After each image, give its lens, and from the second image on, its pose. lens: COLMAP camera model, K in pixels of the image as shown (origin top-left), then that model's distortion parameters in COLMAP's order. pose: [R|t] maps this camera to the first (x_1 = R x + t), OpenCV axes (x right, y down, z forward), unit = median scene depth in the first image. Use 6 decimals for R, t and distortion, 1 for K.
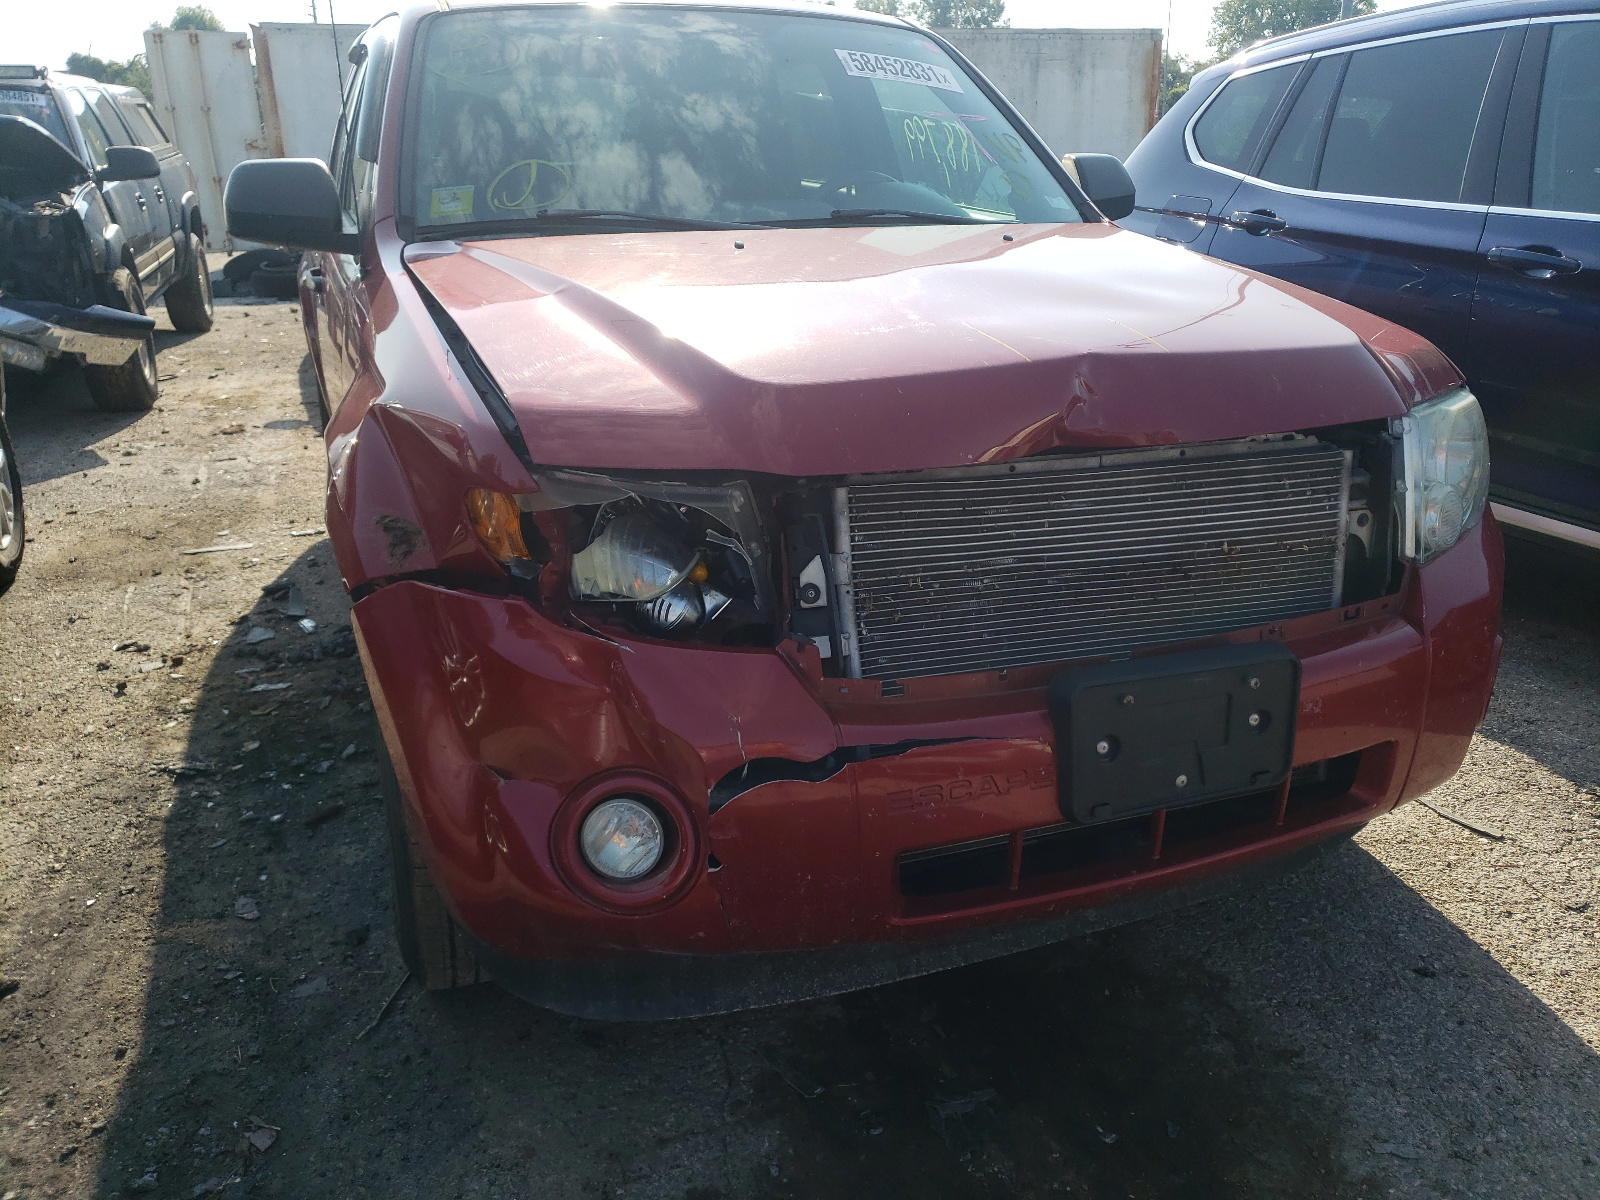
lens RADIAL K [[1293.5, 0, 776.0], [0, 1293.5, 493.6], [0, 0, 1]] dist [0.012711, 0.006622]
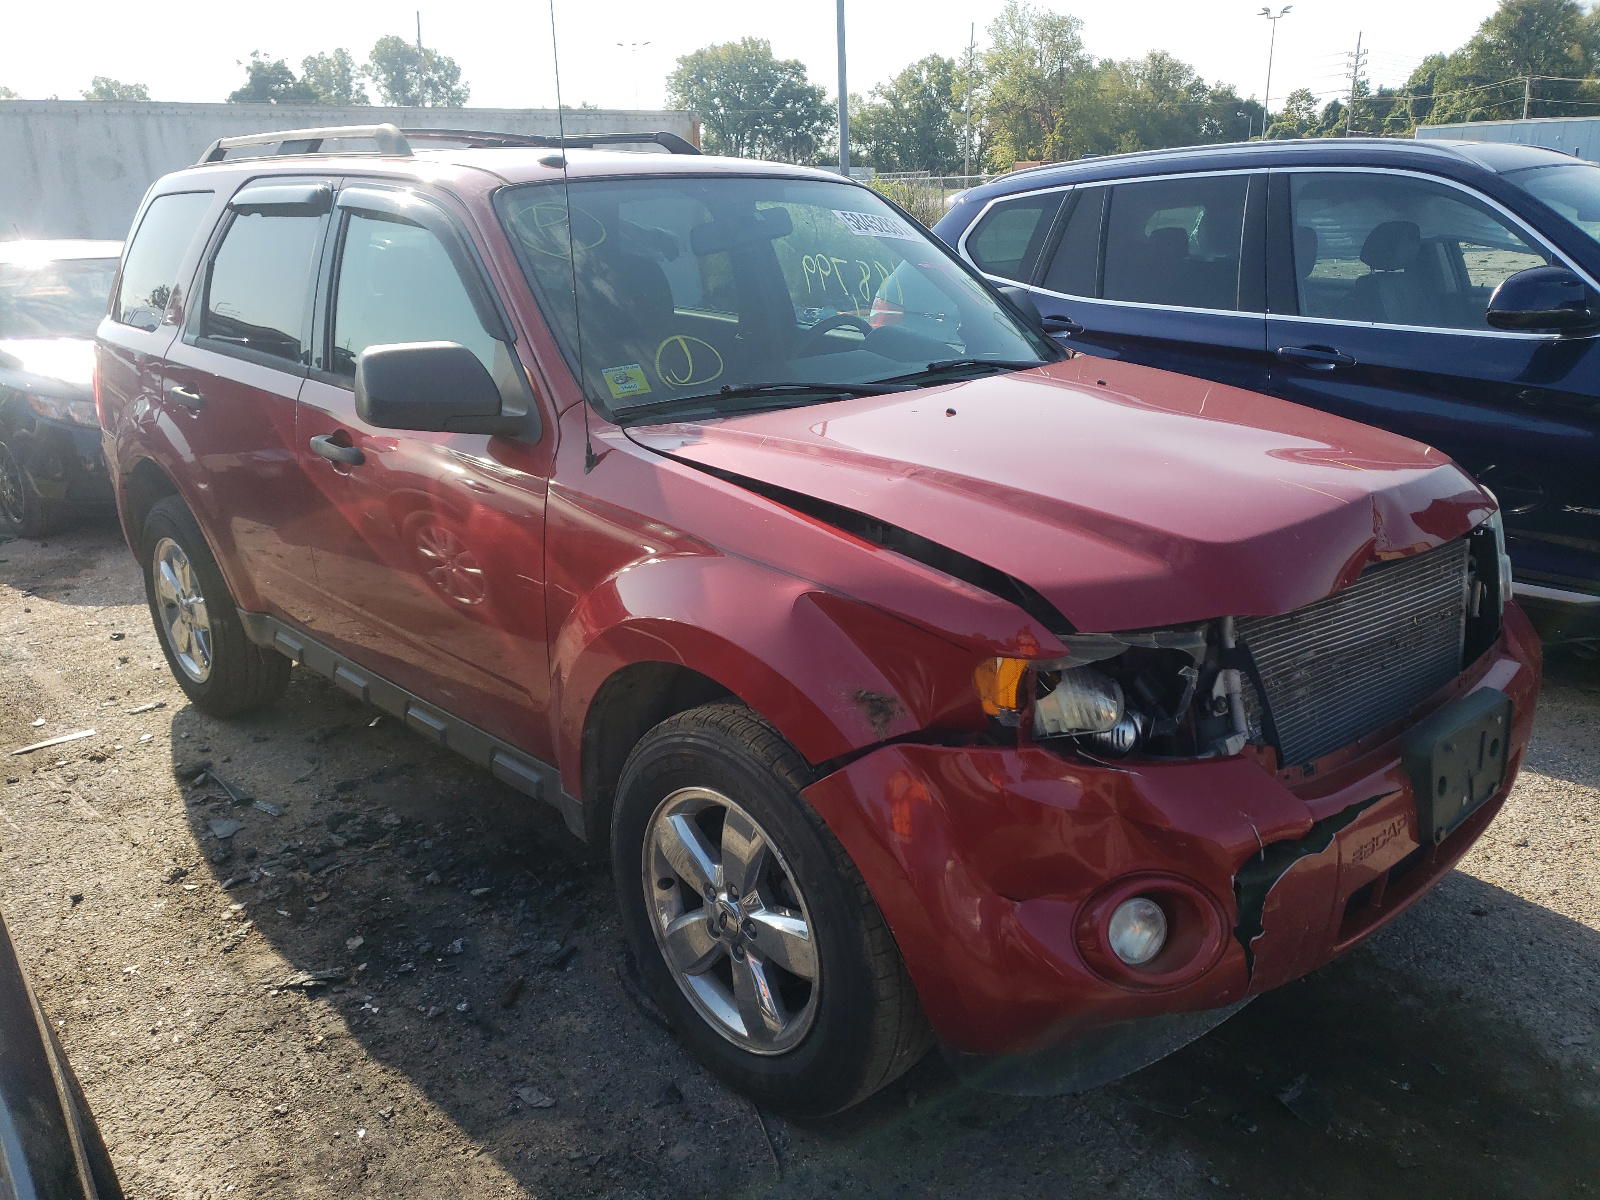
lens RADIAL K [[1293.5, 0, 776.0], [0, 1293.5, 493.6], [0, 0, 1]] dist [0.012711, 0.006622]
pose [[0.933337, -0.096725, 0.345725, -0.649535], [0.113429, 0.993141, -0.028365, -0.113518], [-0.340610, 0.065690, 0.937907, -0.041162]]
